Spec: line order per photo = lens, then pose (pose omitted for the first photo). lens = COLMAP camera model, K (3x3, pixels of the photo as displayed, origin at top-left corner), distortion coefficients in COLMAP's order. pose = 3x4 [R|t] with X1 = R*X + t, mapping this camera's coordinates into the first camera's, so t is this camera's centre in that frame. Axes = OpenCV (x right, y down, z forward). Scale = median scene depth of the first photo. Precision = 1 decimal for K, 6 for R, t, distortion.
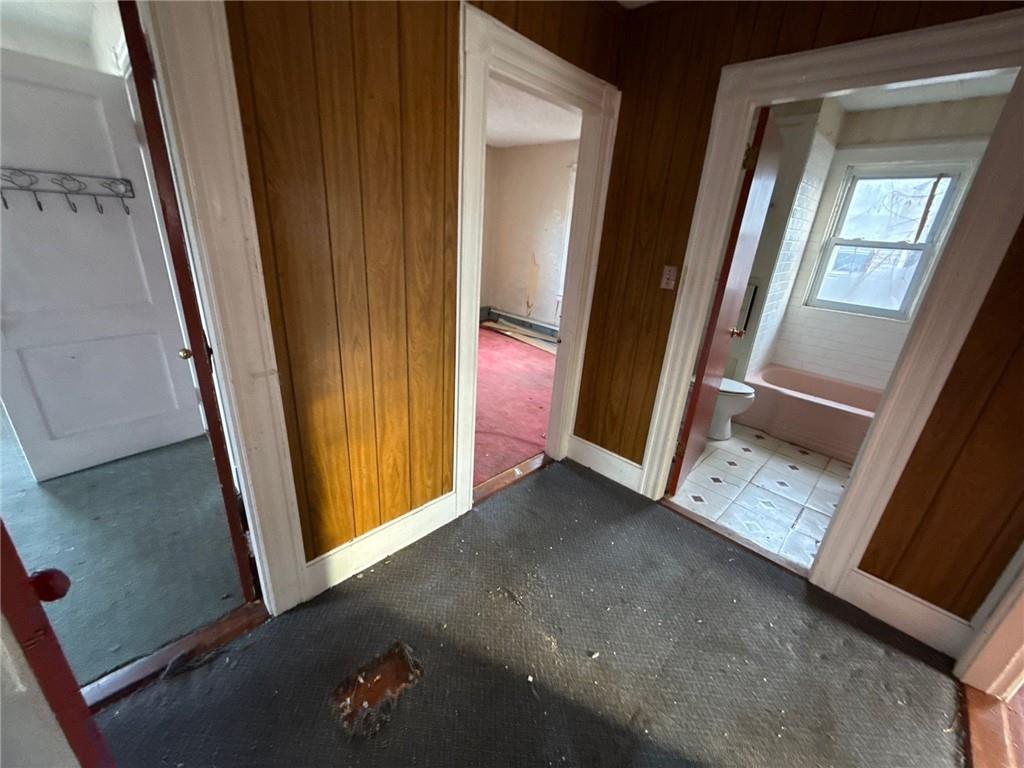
lens RADIAL K [[404.4, 0, 512.0], [0, 404.4, 383.1], [0, 0, 1]] dist [0.011085, -0.000029]
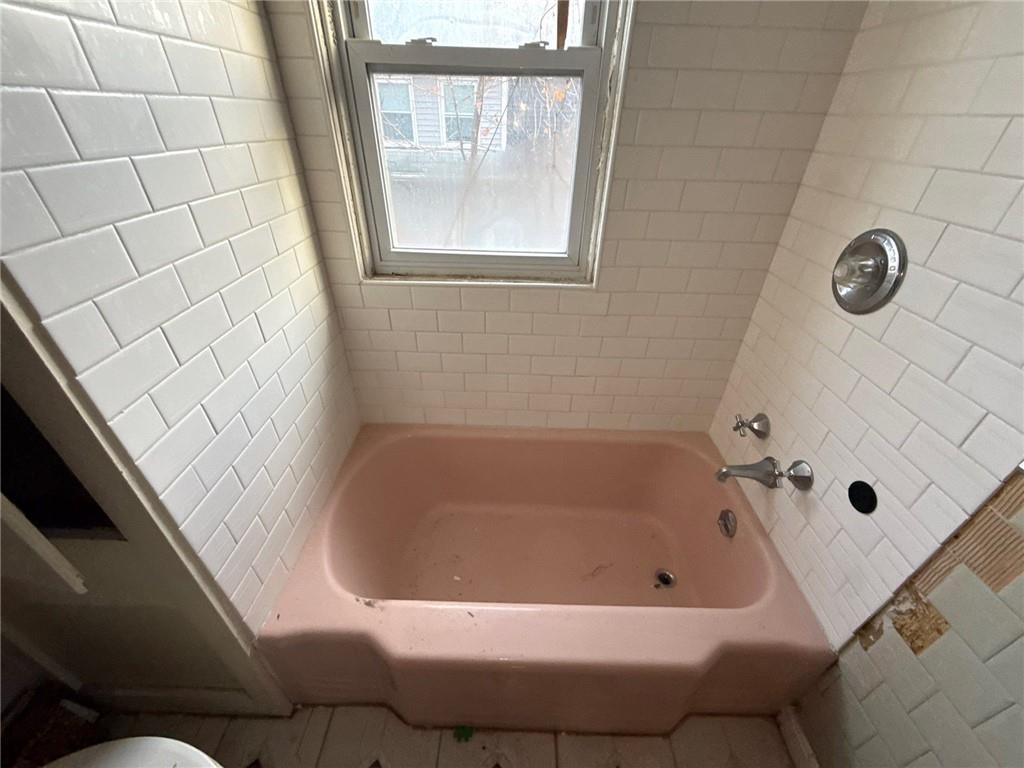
lens RADIAL K [[404.4, 0, 509.9], [0, 404.4, 383.3], [0, 0, 1]] dist [0.011085, -0.000029]
pose [[0.720556, -0.426009, 0.547097, 0.353660], [0.275796, 0.899994, 0.337562, -0.119046], [-0.636188, -0.092345, 0.765988, 0.399395]]
